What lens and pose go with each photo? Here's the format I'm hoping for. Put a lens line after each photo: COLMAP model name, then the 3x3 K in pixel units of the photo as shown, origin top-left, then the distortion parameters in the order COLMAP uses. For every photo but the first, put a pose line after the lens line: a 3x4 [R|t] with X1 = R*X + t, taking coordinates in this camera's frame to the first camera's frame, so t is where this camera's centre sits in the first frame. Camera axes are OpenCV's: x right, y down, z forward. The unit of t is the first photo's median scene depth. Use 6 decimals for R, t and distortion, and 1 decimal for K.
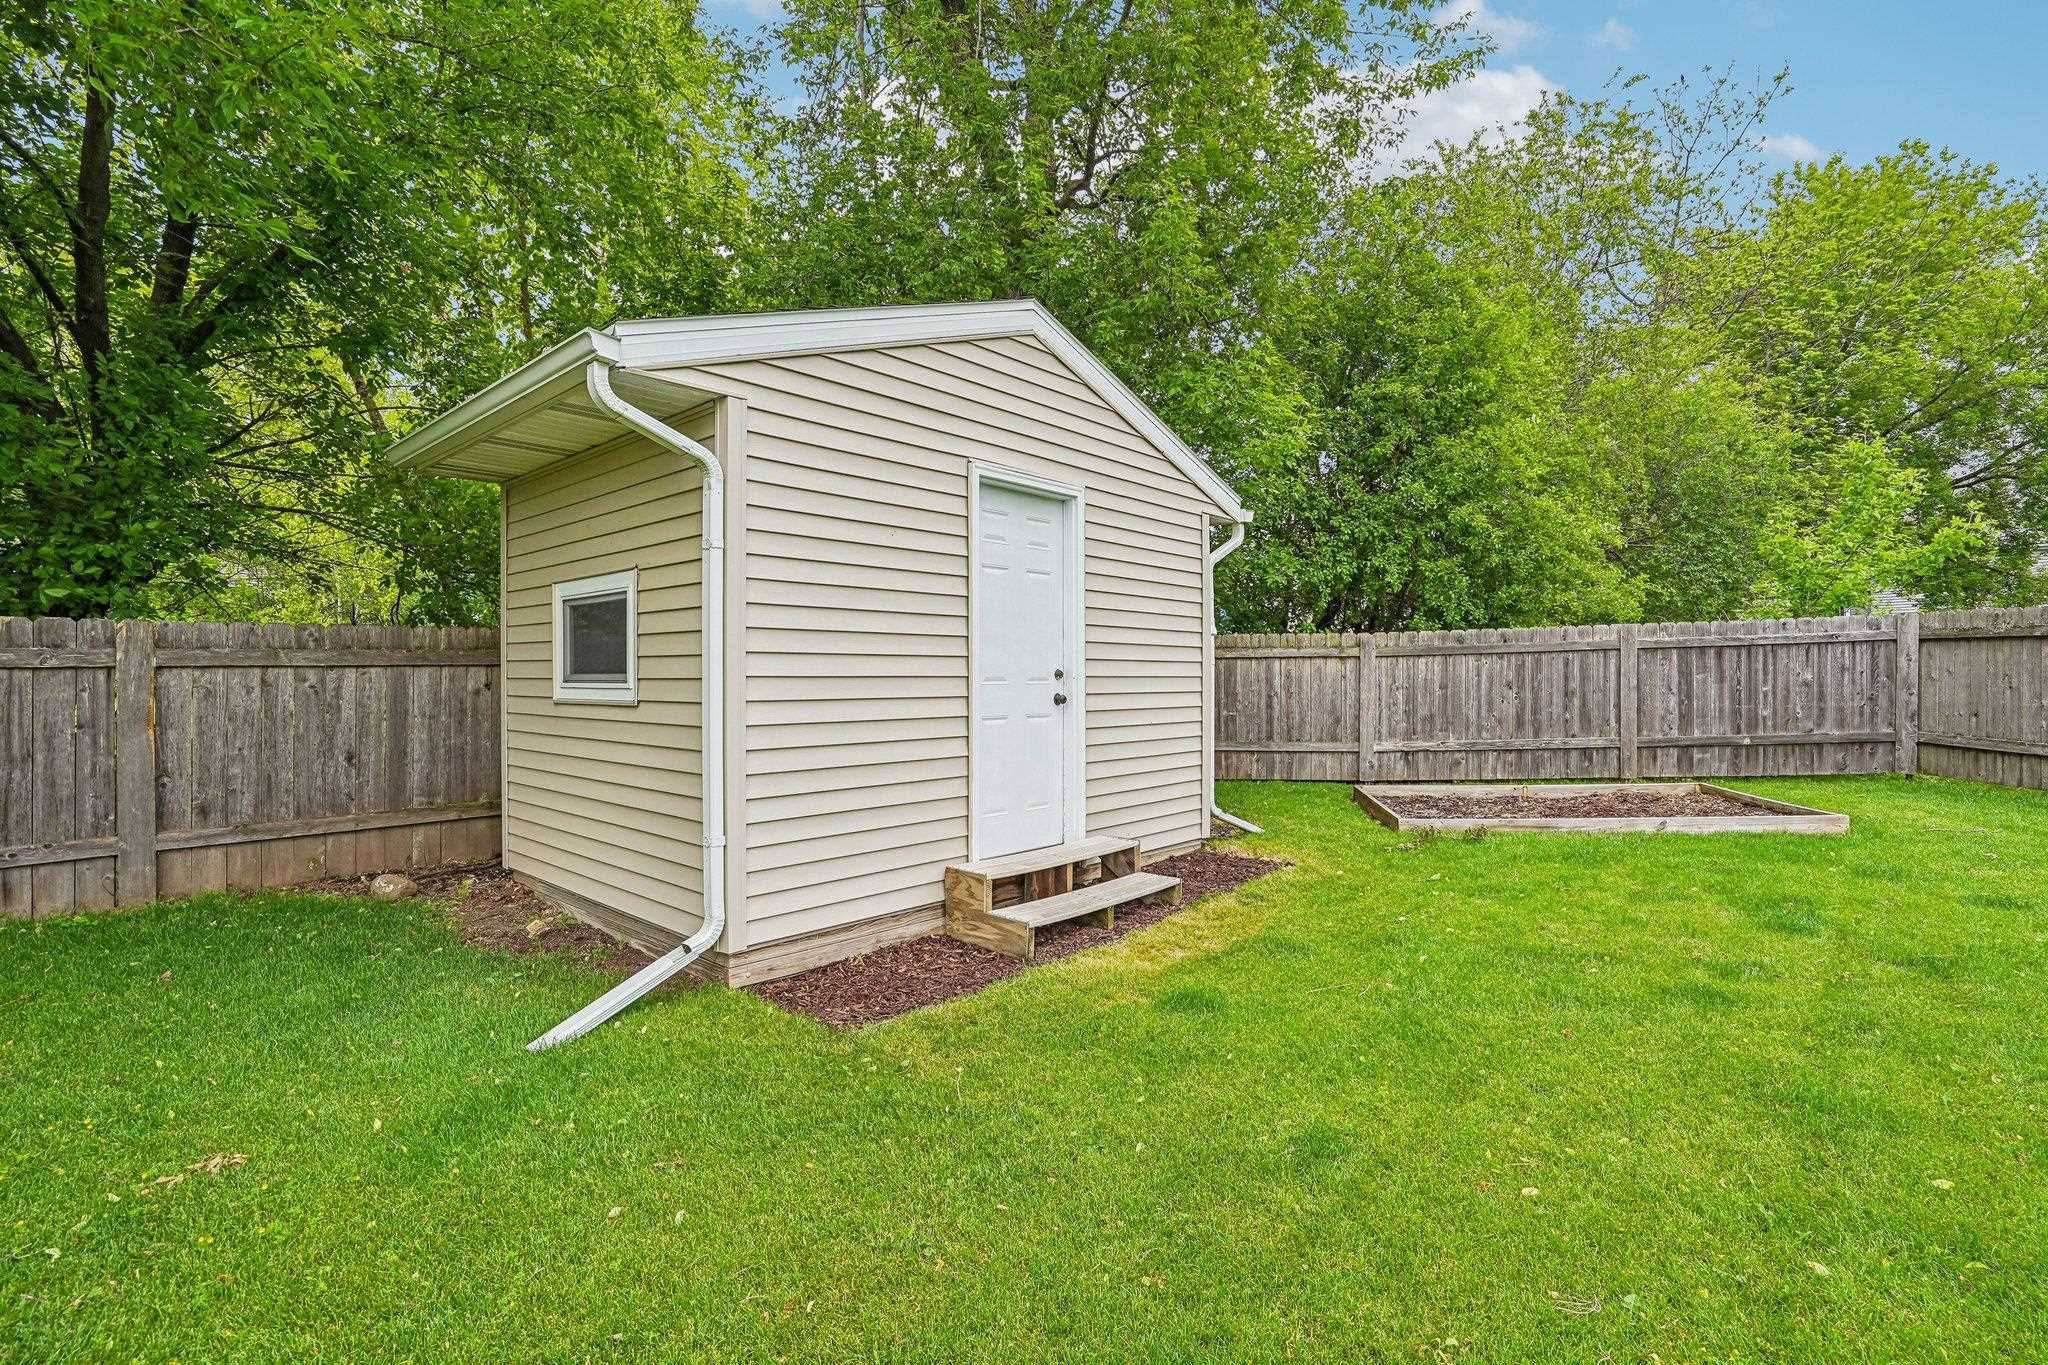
lens RADIAL K [[959.8, 0, 999.7], [0, 959.8, 681.3], [0, 0, 1]] dist [-0.038359, 0.000020]
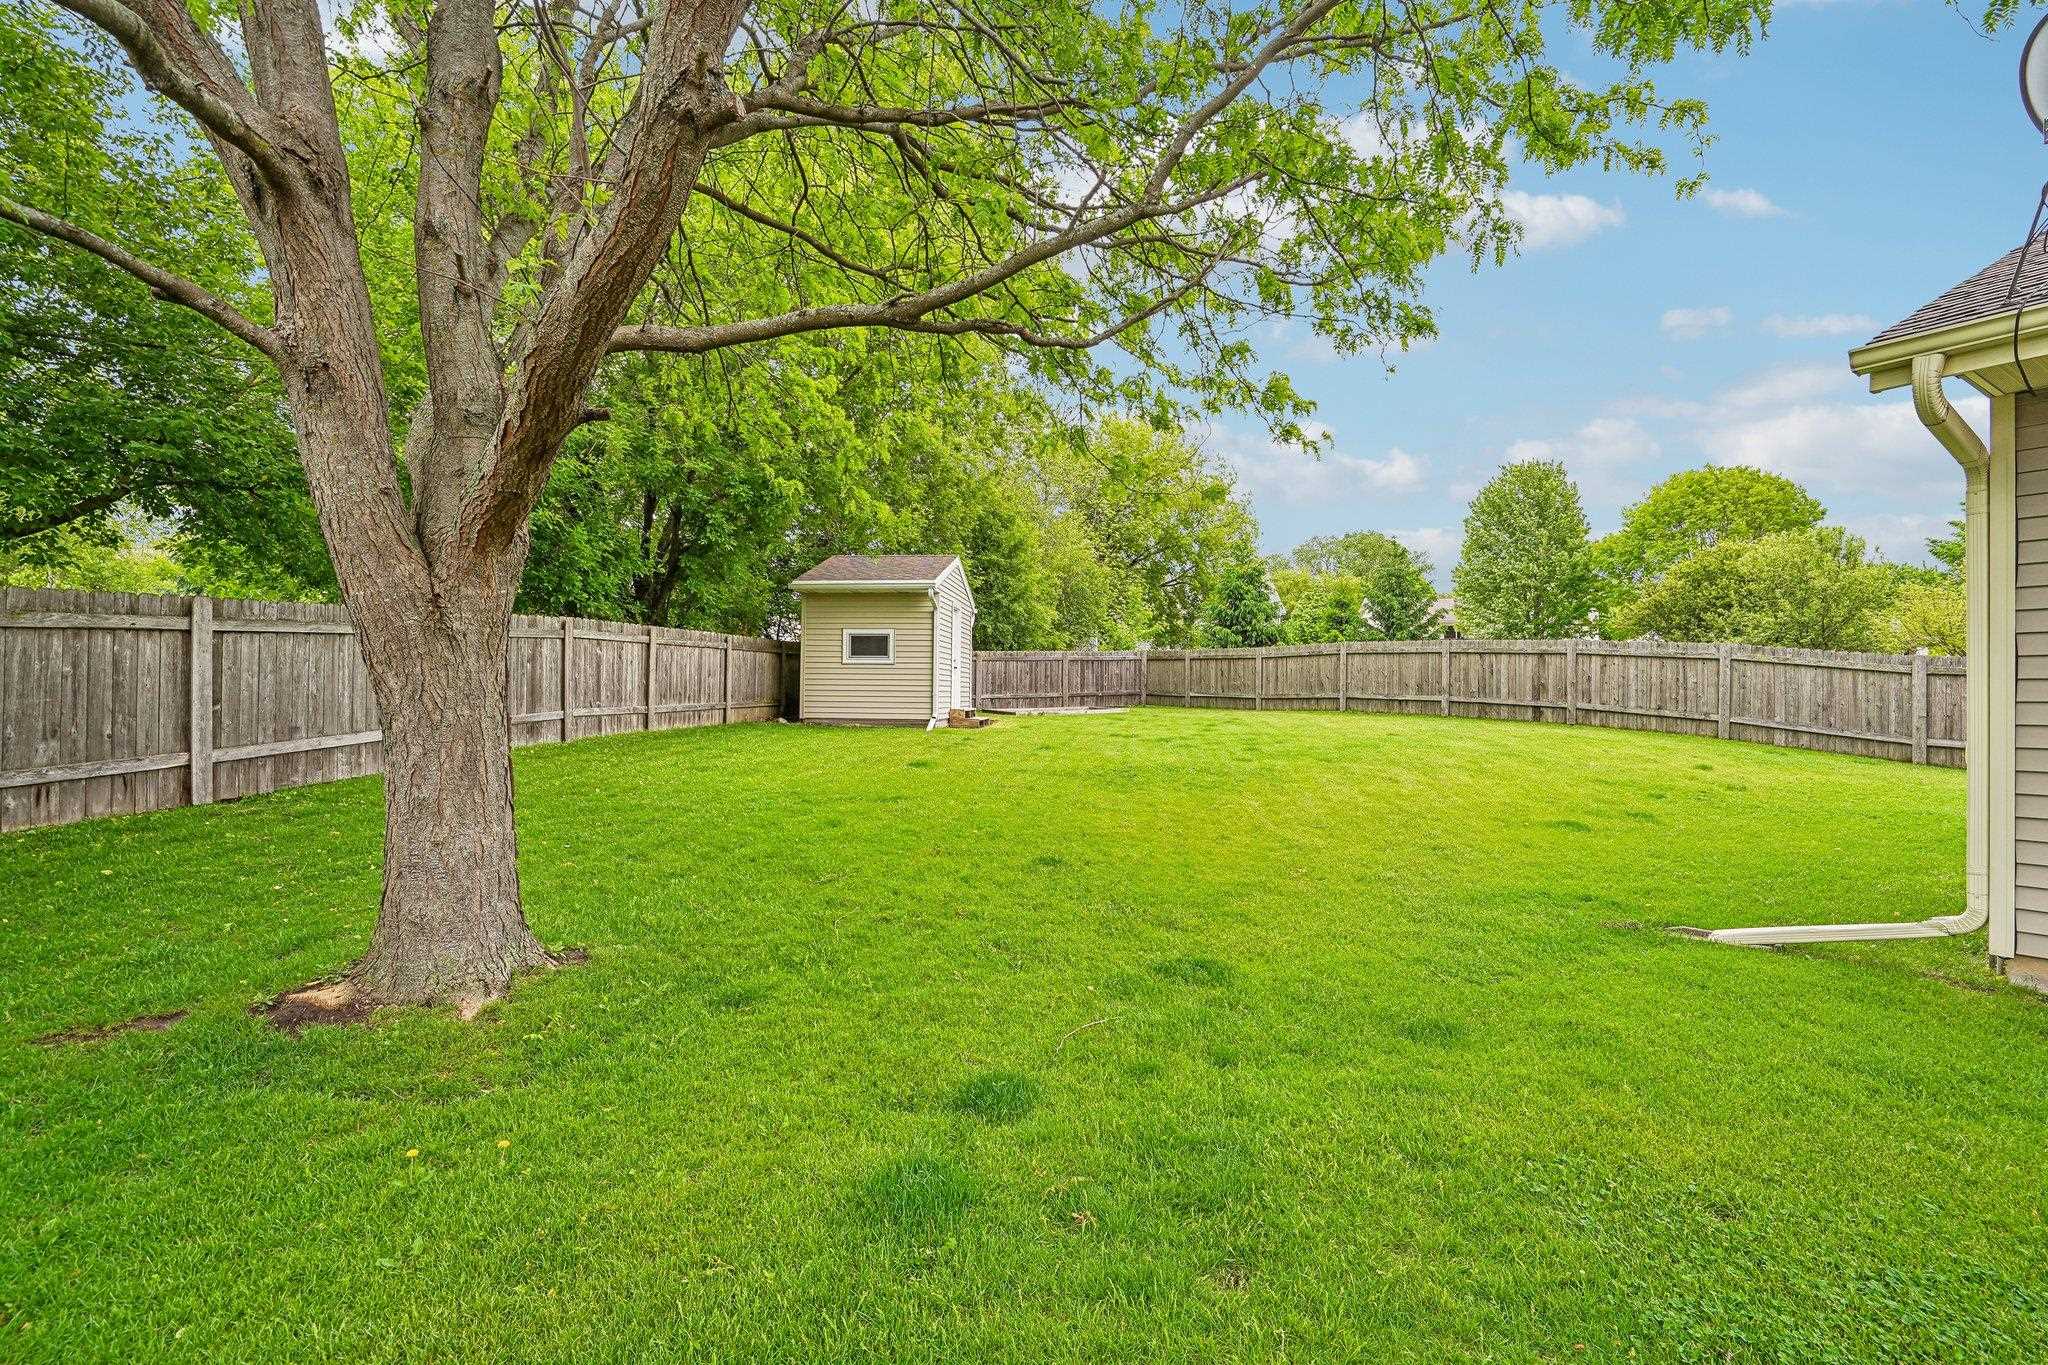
lens RADIAL K [[959.8, 0, 999.7], [0, 959.8, 681.3], [0, 0, 1]] dist [-0.038359, 0.000020]
pose [[0.813829, 0.020657, 0.580737, -1.409402], [-0.015363, 0.999783, -0.014034, 0.087561], [-0.580901, 0.002499, 0.813970, -1.475081]]
